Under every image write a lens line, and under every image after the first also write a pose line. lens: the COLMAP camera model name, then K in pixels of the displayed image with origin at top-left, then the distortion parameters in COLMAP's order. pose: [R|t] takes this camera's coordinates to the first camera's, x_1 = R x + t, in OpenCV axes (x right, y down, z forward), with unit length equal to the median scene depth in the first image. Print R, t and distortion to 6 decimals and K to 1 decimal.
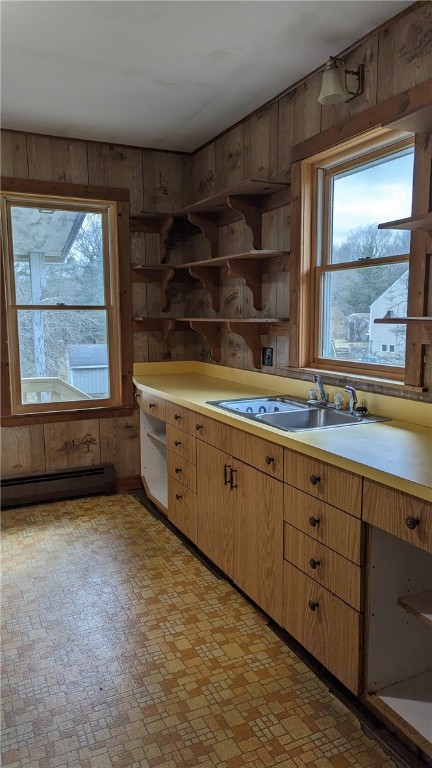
lens RADIAL K [[539.4, 0, 216.3], [0, 539.4, 387.6], [0, 0, 1]] dist [0.058547, -0.047871]
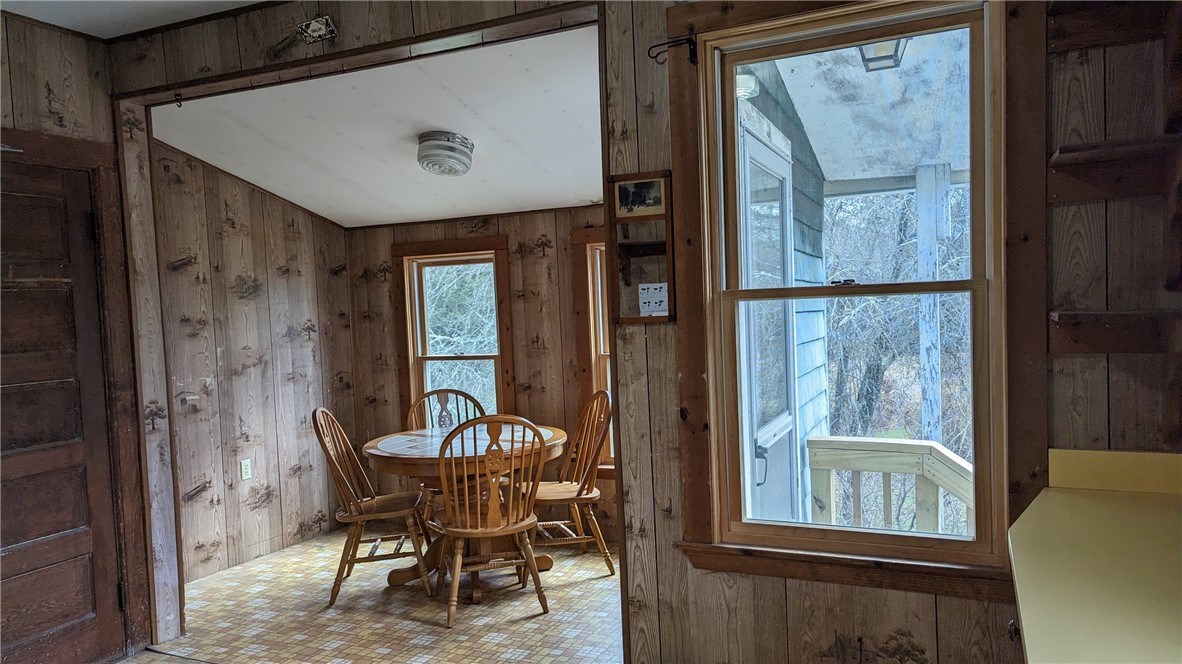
lens RADIAL K [[830.2, 0, 596.1], [0, 830.2, 348.1], [0, 0, 1]] dist [0.058547, -0.047871]
pose [[0.635762, 0.021798, -0.771577, 0.067177], [-0.066236, 0.997455, -0.026397, -0.076982], [0.769038, 0.067889, 0.635587, 0.472075]]
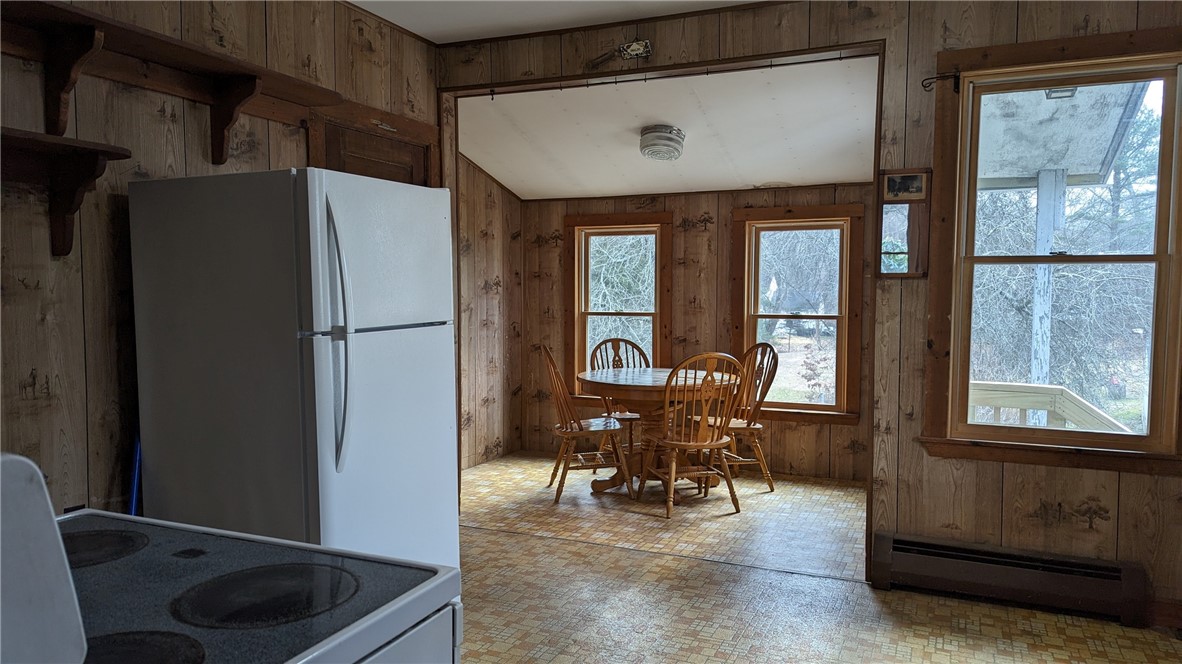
lens RADIAL K [[830.2, 0, 591.8], [0, 830.2, 339.3], [0, 0, 1]] dist [0.058547, -0.047871]
pose [[0.650261, 0.056774, -0.757586, 0.059966], [-0.108068, 0.993976, -0.018270, 0.001083], [0.751985, 0.093751, 0.652479, 0.085507]]
